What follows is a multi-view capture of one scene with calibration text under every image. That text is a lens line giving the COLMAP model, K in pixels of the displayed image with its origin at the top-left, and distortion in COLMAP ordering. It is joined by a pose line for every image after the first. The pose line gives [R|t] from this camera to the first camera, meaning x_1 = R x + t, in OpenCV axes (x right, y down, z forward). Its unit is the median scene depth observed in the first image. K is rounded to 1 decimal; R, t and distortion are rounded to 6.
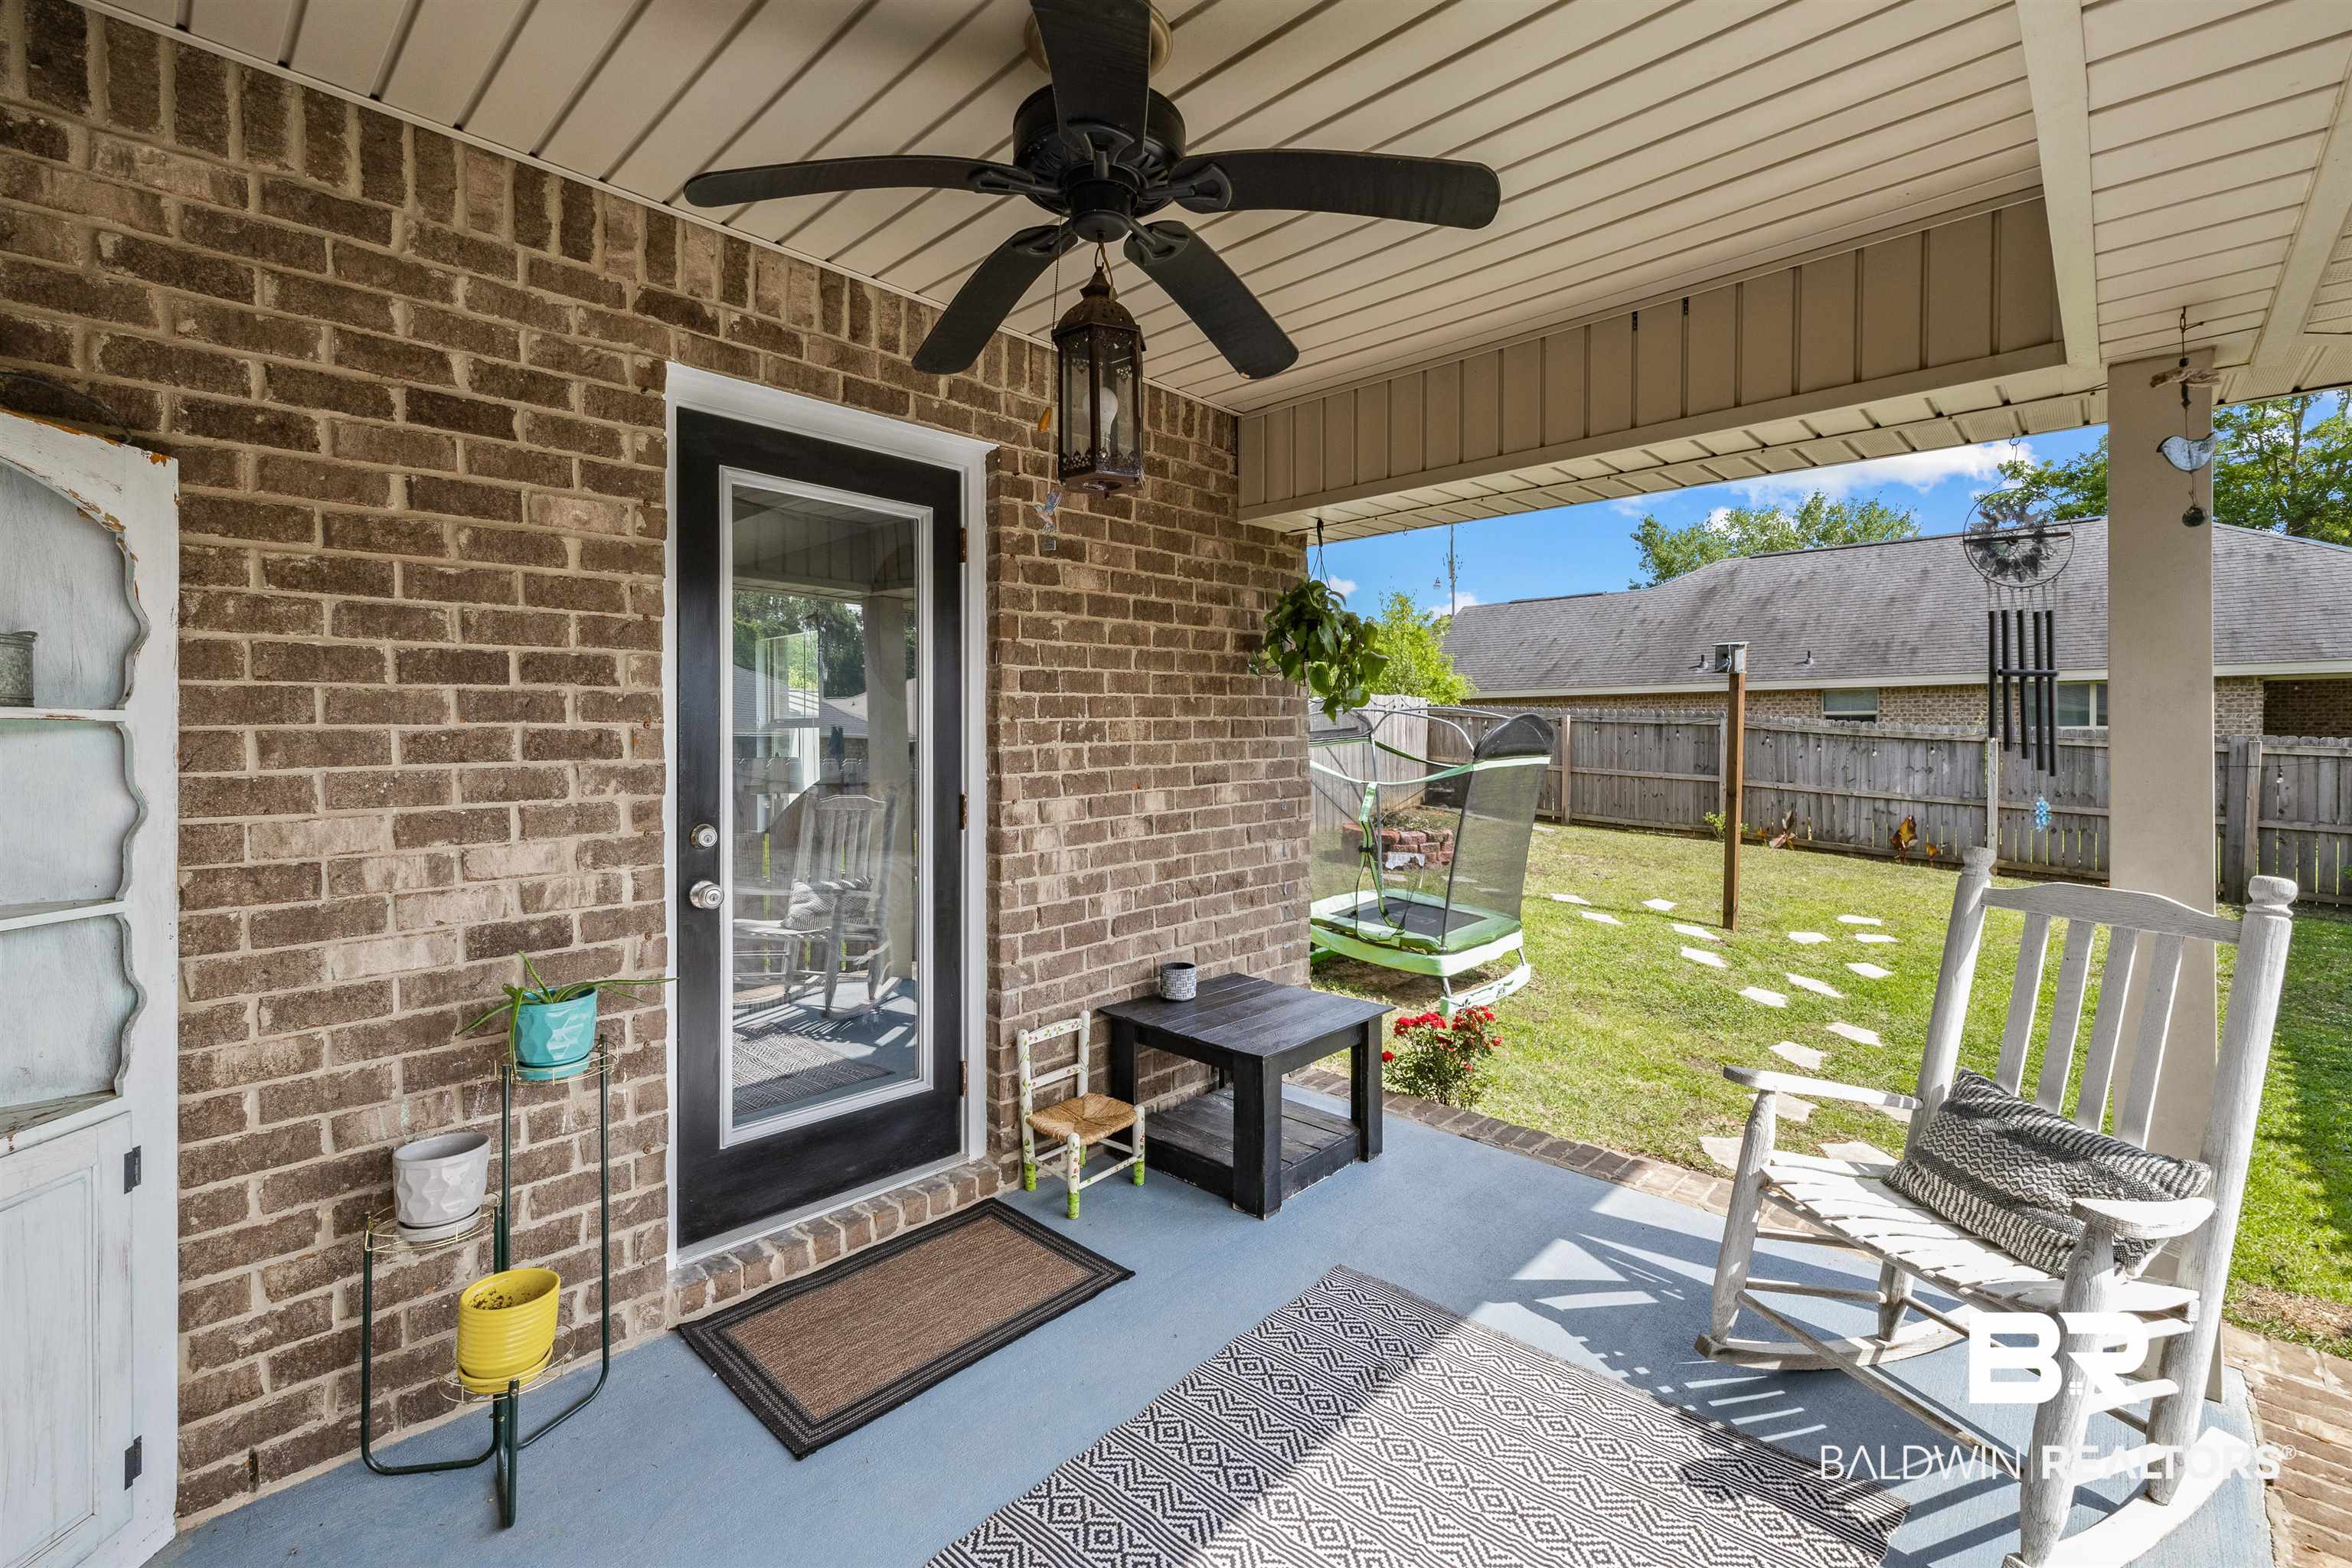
lens RADIAL K [[985.3, 0, 1207.0], [0, 985.3, 747.4], [0, 0, 1]] dist [-0.000452, 0.000007]
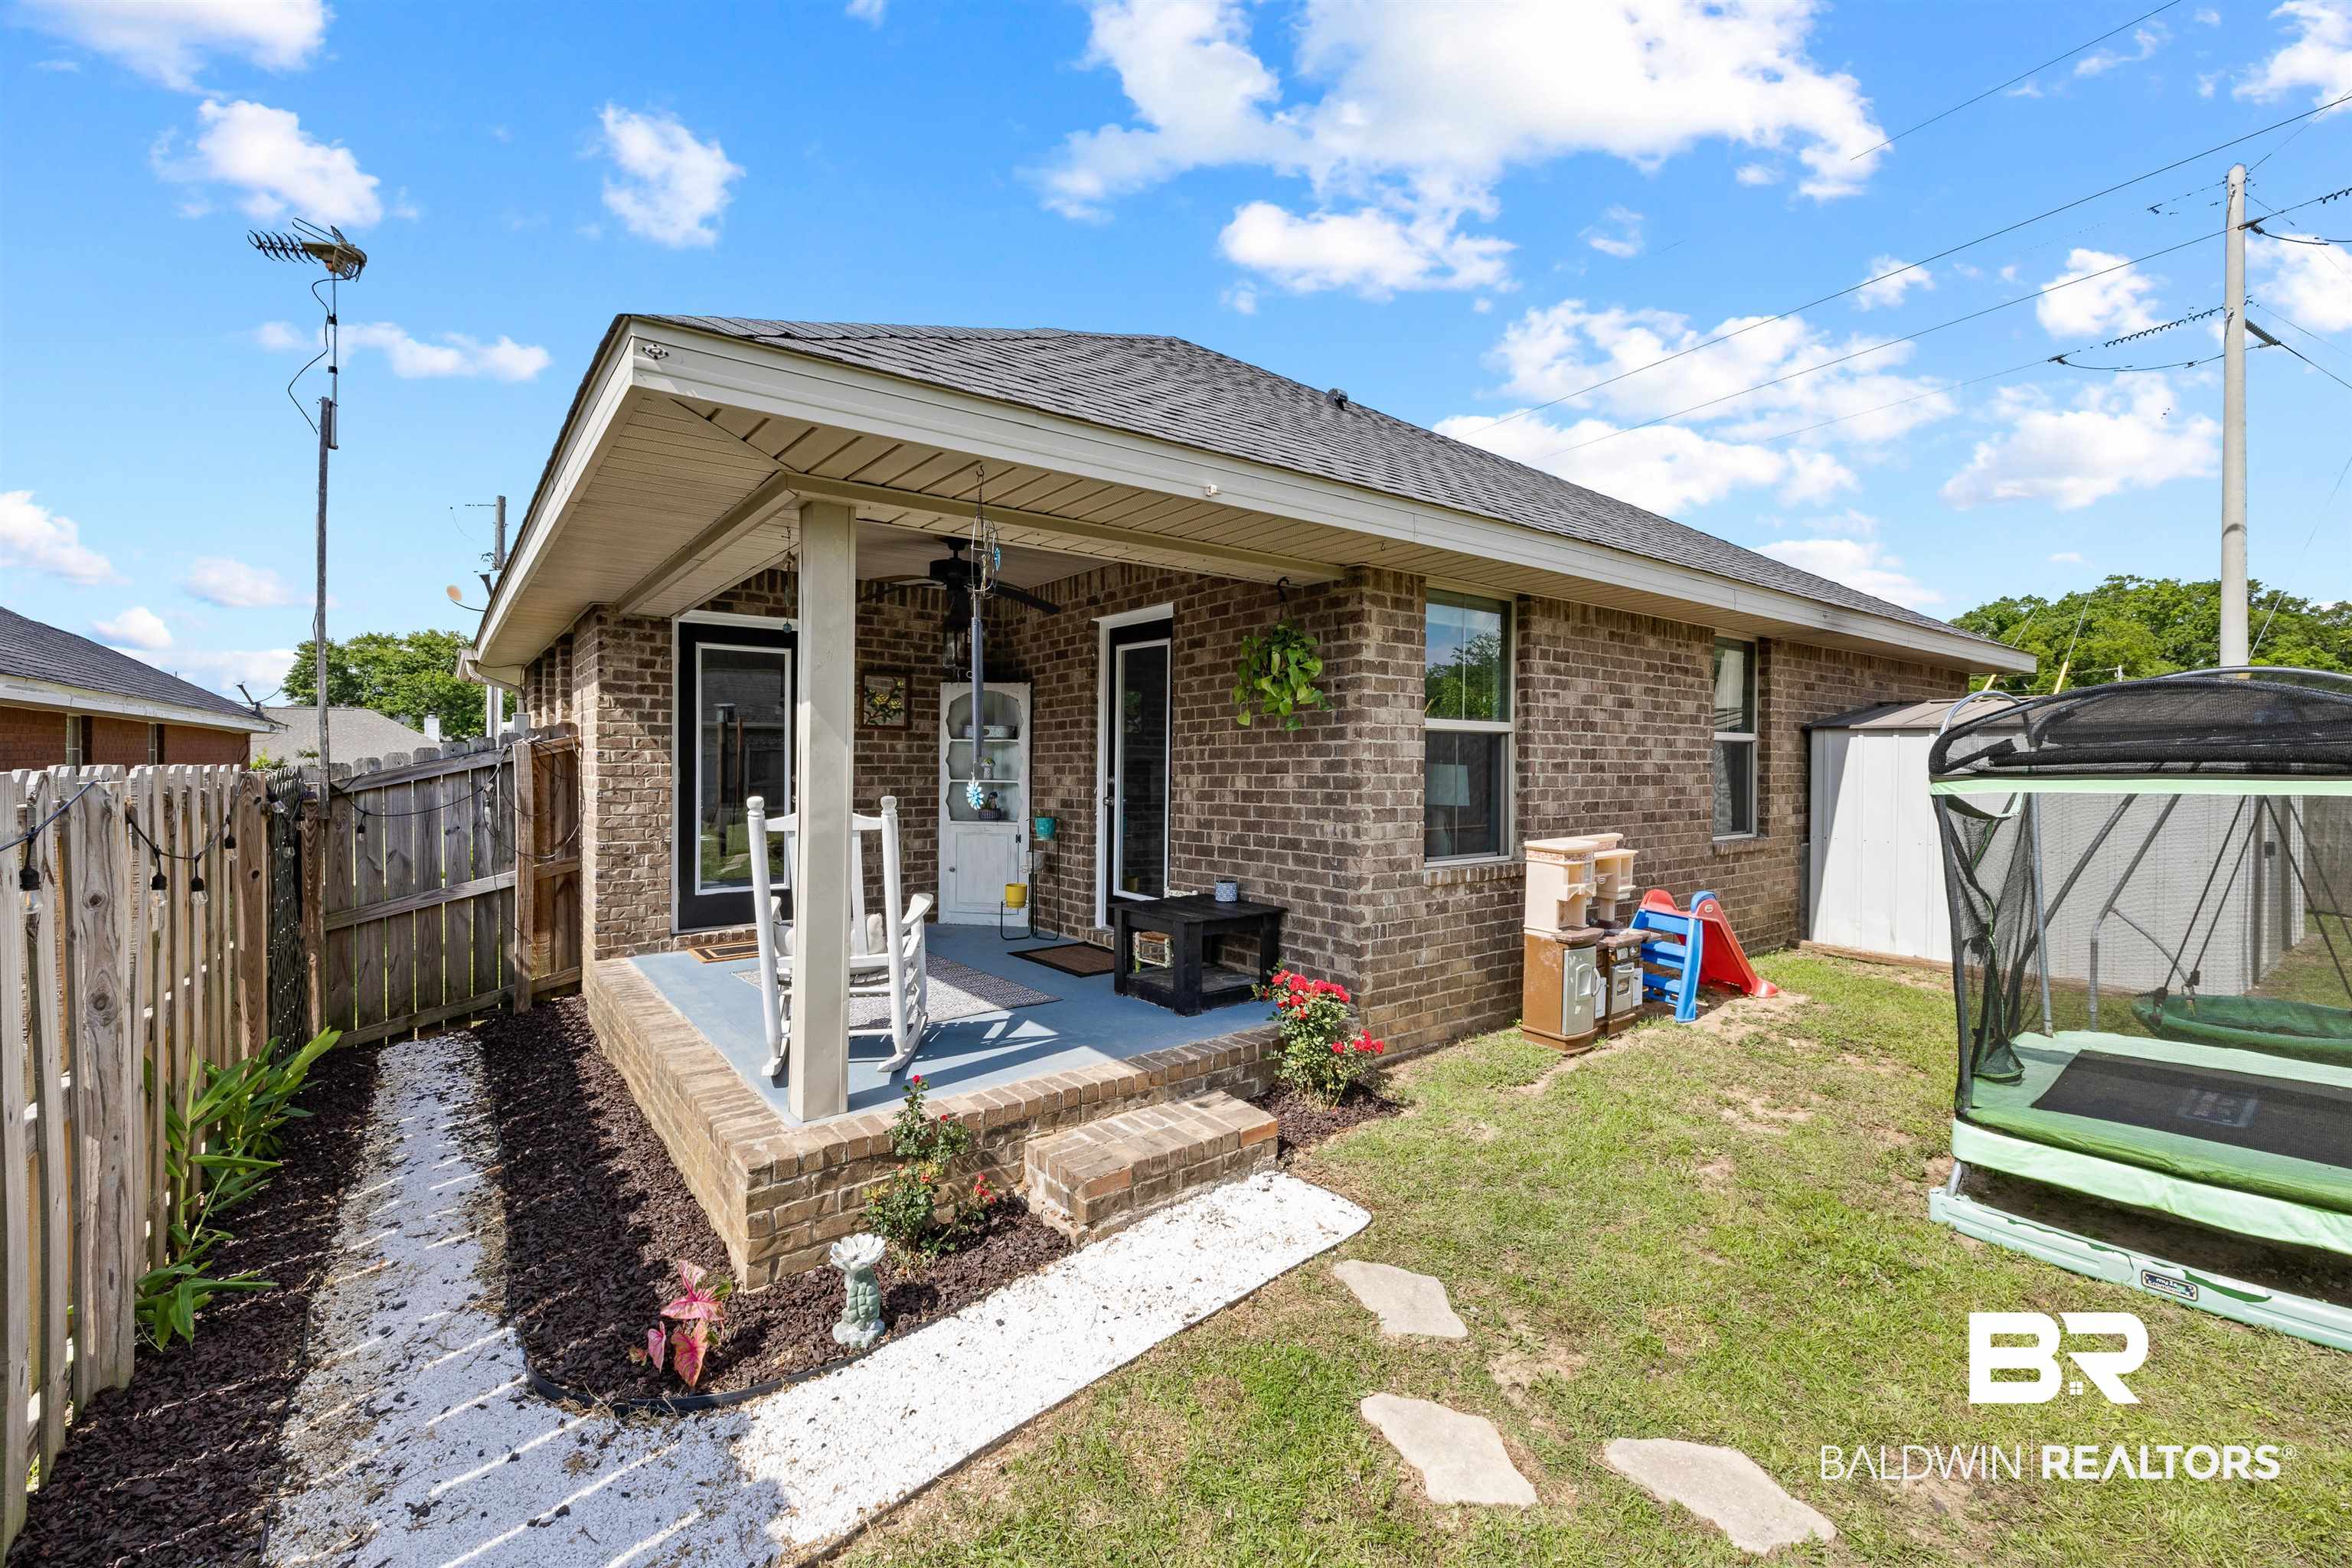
lens RADIAL K [[985.3, 0, 1169.4], [0, 985.3, 766.2], [0, 0, 1]] dist [-0.000452, 0.000007]
pose [[-0.173665, 0.010171, -0.984752, 1.643323], [-0.010401, 0.999872, 0.012161, 0.010786], [0.984750, 0.012355, -0.173537, 1.221018]]
